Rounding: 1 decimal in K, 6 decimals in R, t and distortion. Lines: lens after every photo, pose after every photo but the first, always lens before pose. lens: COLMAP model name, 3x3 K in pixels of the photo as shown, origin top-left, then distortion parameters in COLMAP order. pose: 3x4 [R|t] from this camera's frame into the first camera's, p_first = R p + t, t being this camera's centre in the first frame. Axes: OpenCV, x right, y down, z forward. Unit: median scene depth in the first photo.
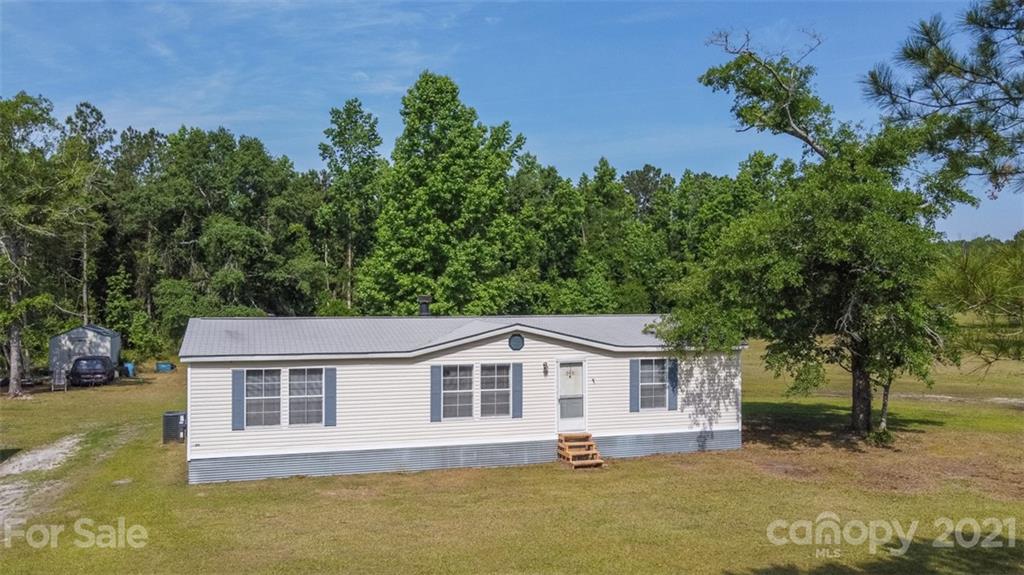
lens RADIAL K [[821.7, 0, 481.6], [0, 821.7, 290.4], [0, 0, 1]] dist [-0.006572, 0.060271]
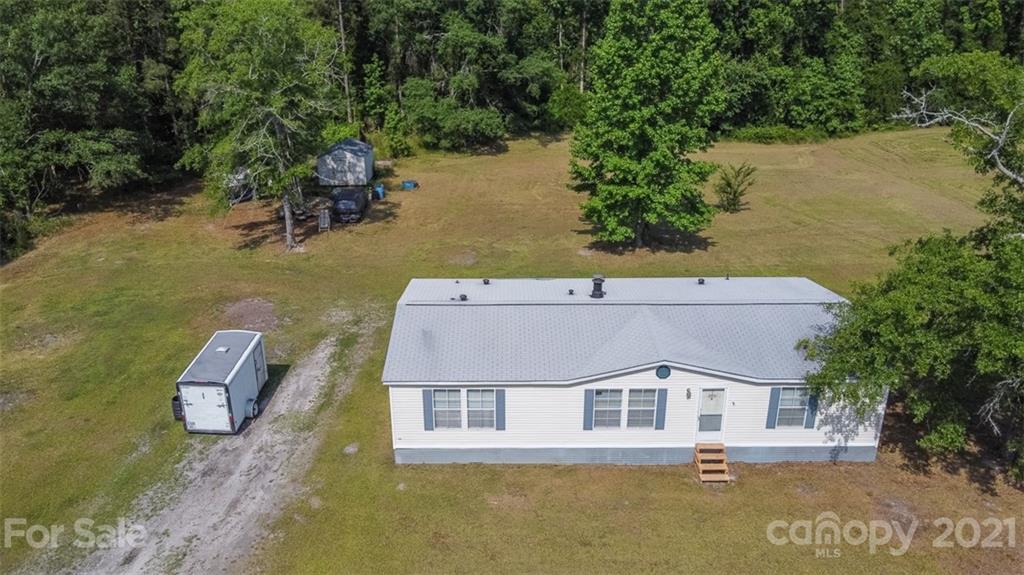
lens RADIAL K [[785.0, 0, 502.1], [0, 785.0, 287.4], [0, 0, 1]] dist [-0.009629, 0.041720]
pose [[0.959317, 0.099150, -0.264349, 0.055902], [0.009339, 0.924650, 0.380705, -0.246575], [0.282177, -0.367685, 0.886106, 0.014844]]
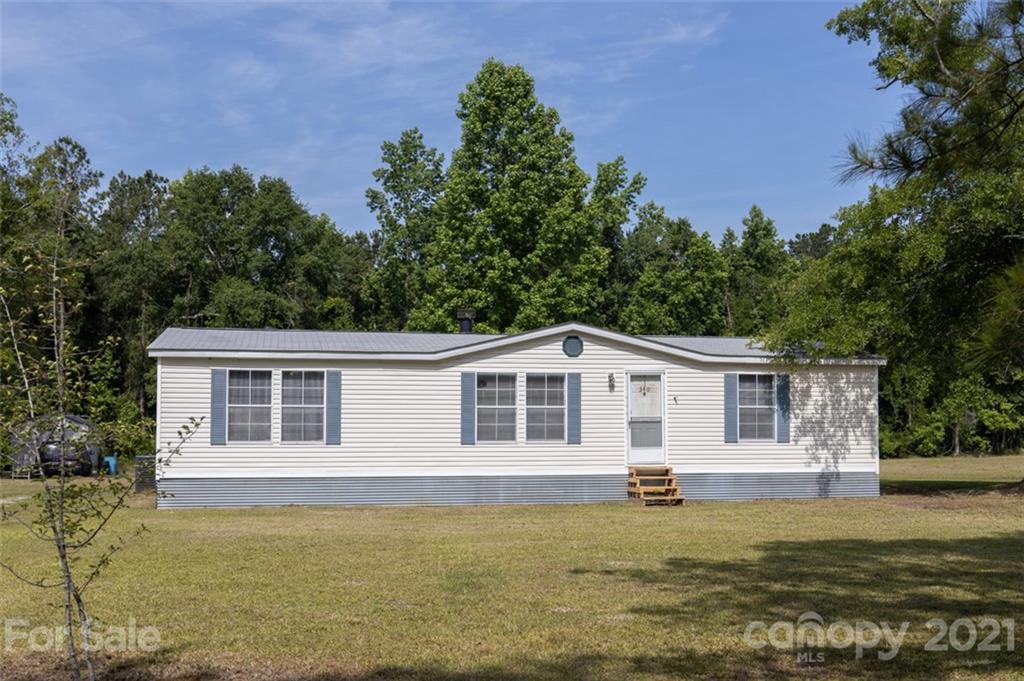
lens RADIAL K [[1150.7, 0, 510.7], [0, 1150.7, 390.4], [0, 0, 1]] dist [-0.000593, -0.012182]
pose [[0.996444, -0.003149, -0.084198, 0.040657], [0.000373, 0.999457, -0.032956, 0.075999], [0.084256, 0.032808, 0.995904, -0.046846]]
